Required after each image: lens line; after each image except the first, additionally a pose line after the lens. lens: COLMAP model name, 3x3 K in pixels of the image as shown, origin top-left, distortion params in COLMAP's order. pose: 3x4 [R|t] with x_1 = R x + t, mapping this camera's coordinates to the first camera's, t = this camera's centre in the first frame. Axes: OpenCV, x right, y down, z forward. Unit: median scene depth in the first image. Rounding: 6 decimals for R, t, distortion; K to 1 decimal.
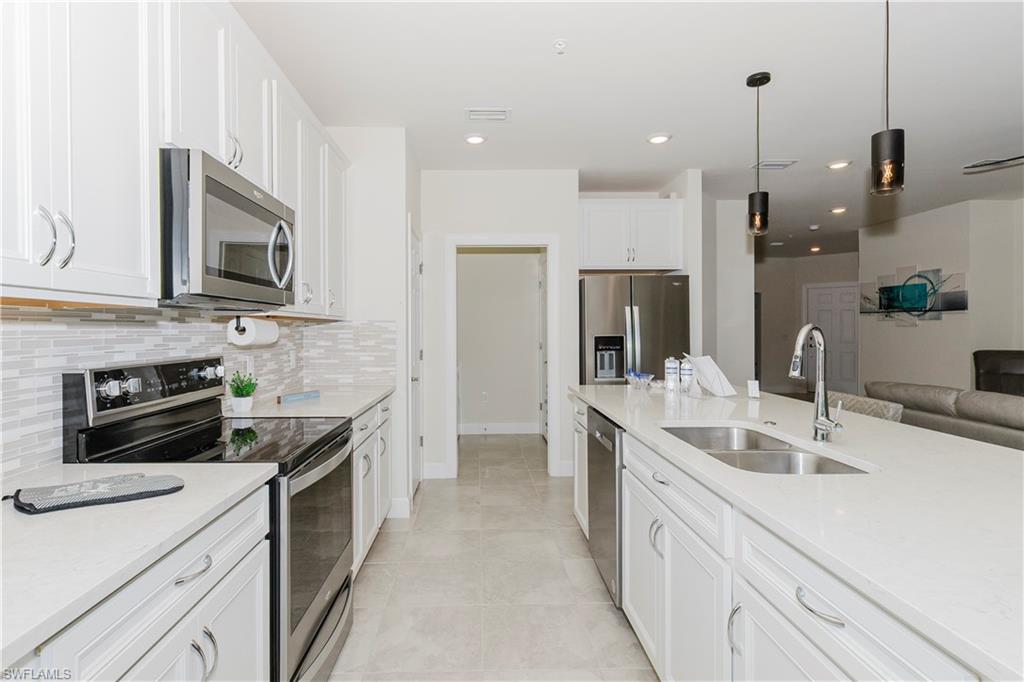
lens RADIAL K [[488.8, 0, 511.0], [0, 488.8, 334.4], [0, 0, 1]] dist [-0.002403, -0.000622]
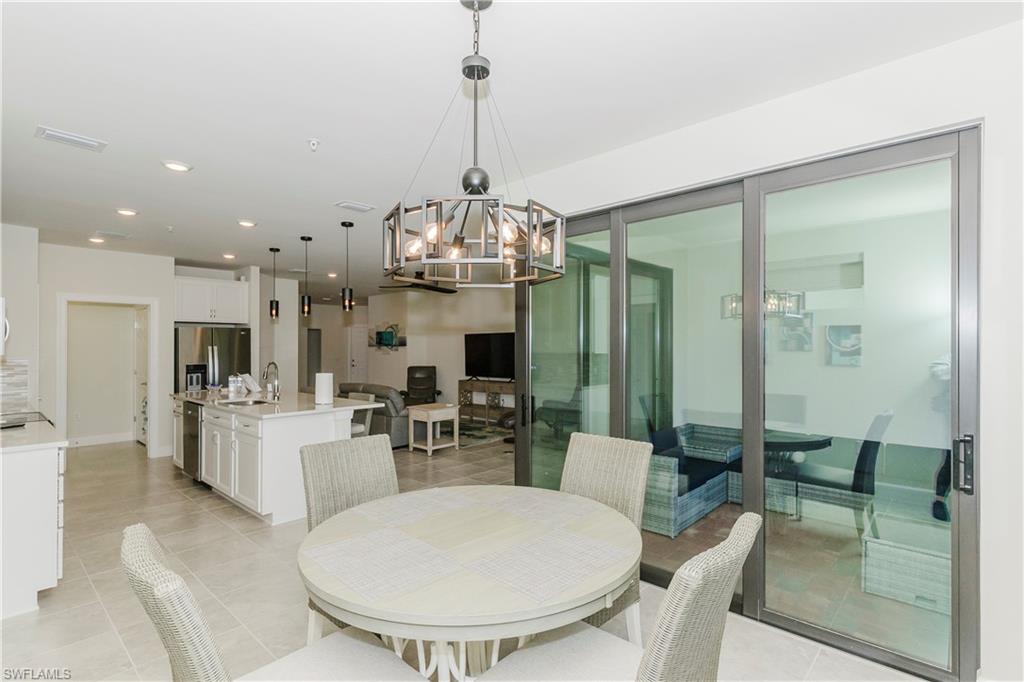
lens RADIAL K [[488.8, 0, 511.0], [0, 488.8, 334.4], [0, 0, 1]] dist [-0.002403, -0.000622]
pose [[0.719064, 0.017772, 0.694716, -0.174039], [0.010006, 0.999305, -0.035921, -0.026909], [-0.694872, 0.032781, 0.718386, -0.879410]]
